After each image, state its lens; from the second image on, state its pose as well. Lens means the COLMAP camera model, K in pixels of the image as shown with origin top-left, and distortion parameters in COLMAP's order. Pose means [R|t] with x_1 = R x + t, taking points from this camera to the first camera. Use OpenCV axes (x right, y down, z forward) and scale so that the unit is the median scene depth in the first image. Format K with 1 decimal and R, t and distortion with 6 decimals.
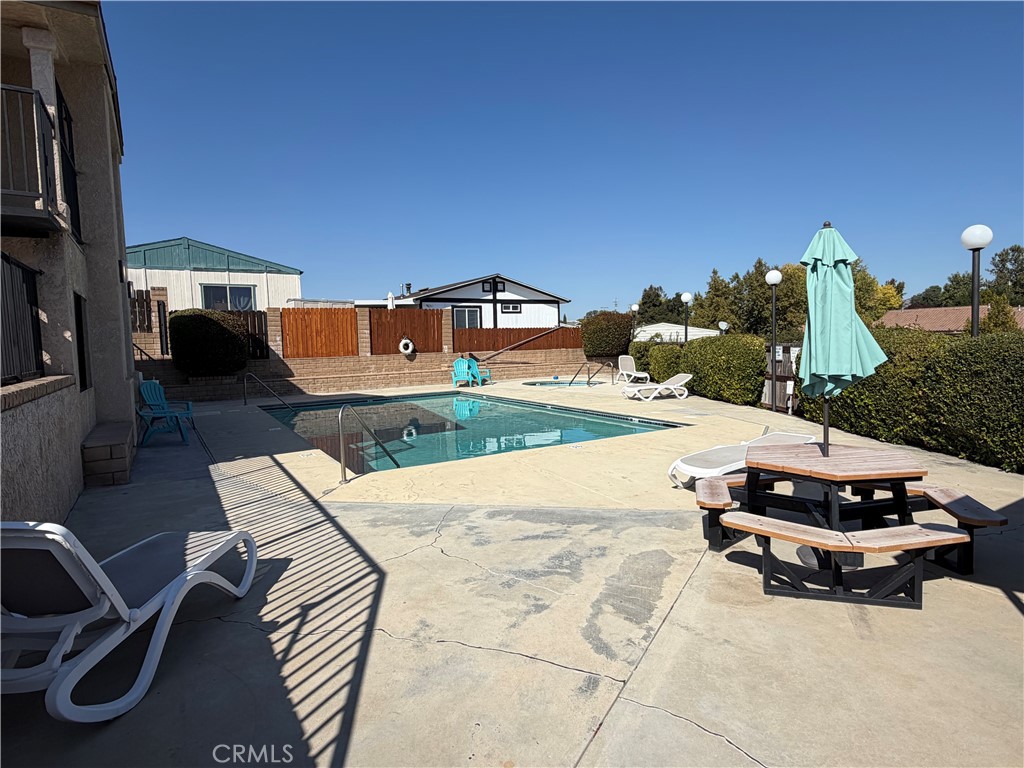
lens RADIAL K [[579.6, 0, 512.2], [0, 579.6, 384.5], [0, 0, 1]] dist [0.003964, 0.004035]
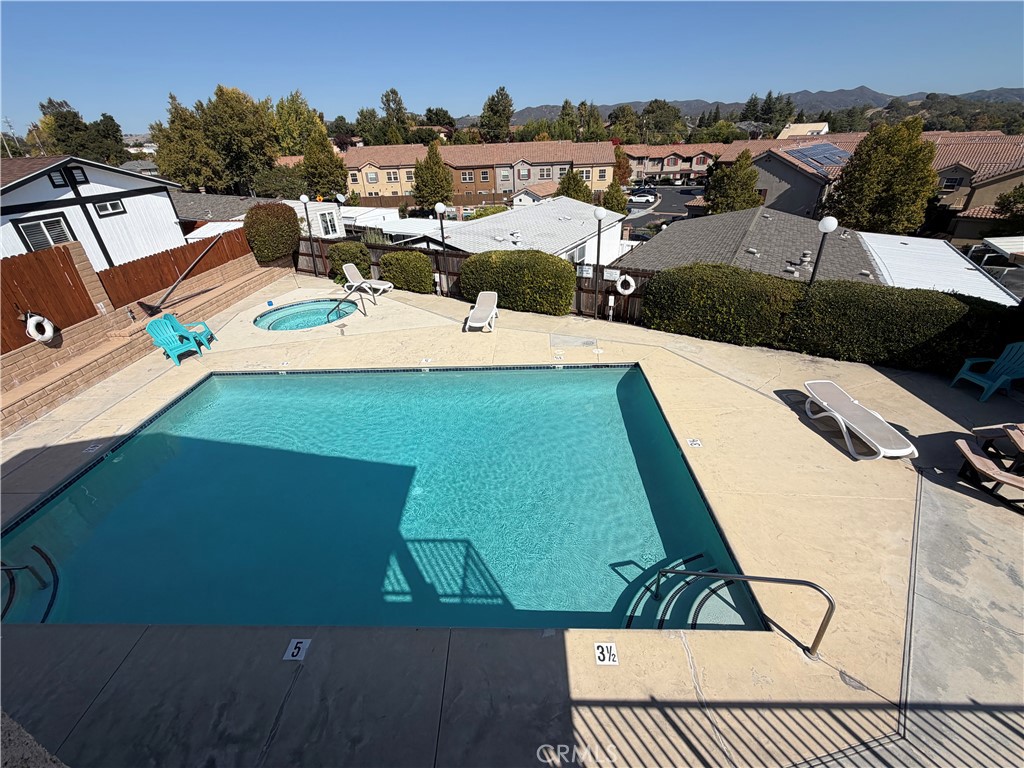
lens RADIAL K [[446.1, 0, 512.5], [0, 446.1, 384.5], [0, 0, 1]] dist [0.002675, 0.000344]
pose [[0.556186, -0.400331, 0.728281, -0.213638], [0.090813, 0.900358, 0.425567, -0.128986], [-0.826081, -0.170557, 0.537122, 0.289454]]
